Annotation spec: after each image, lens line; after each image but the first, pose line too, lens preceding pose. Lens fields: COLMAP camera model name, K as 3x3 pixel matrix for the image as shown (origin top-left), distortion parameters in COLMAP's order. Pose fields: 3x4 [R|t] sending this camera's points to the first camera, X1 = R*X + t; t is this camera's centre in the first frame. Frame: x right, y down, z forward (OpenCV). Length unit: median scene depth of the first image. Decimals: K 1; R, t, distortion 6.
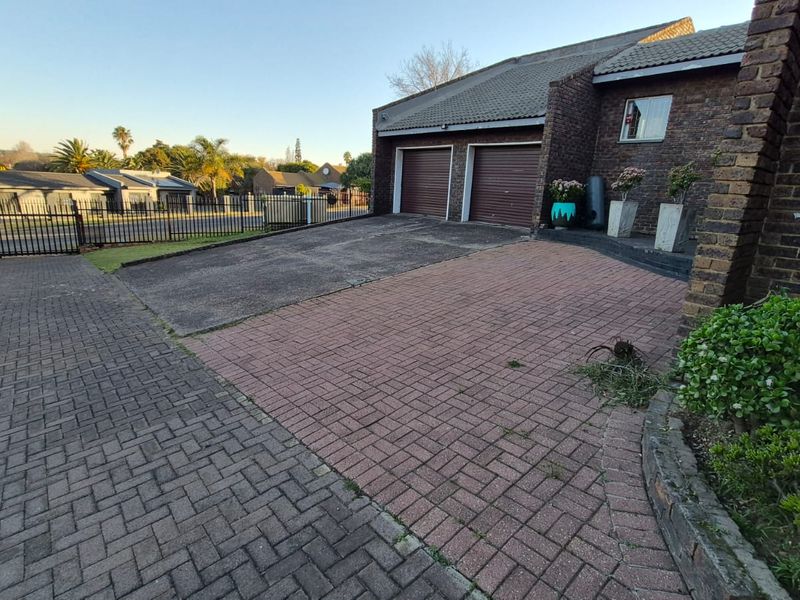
lens RADIAL K [[411.1, 0, 400.0], [0, 411.1, 300.0], [0, 0, 1]] dist [0.003366, -0.000181]
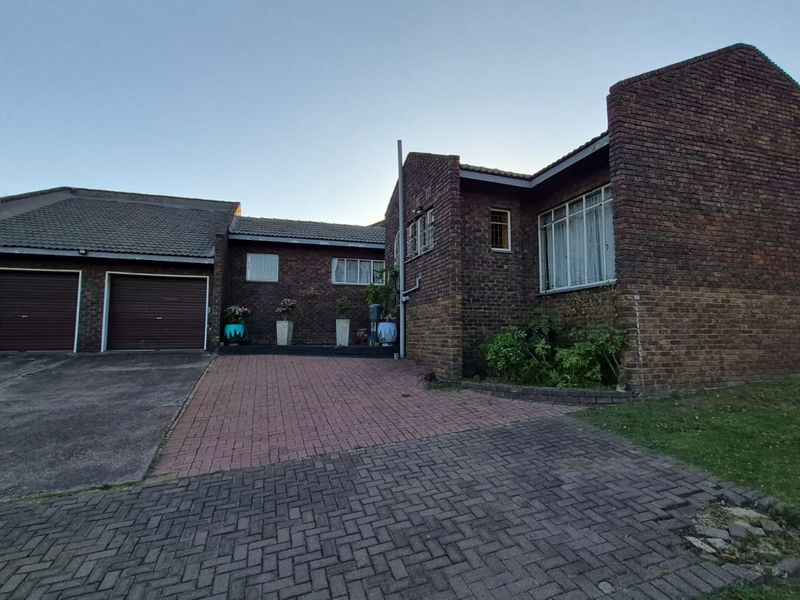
lens RADIAL K [[411.1, 0, 400.0], [0, 411.1, 300.0], [0, 0, 1]] dist [0.003366, -0.000181]
pose [[0.398385, 0.022858, 0.916933, -0.584902], [0.262135, 0.955156, -0.137702, -0.003611], [-0.878962, 0.295219, 0.374528, 0.072562]]
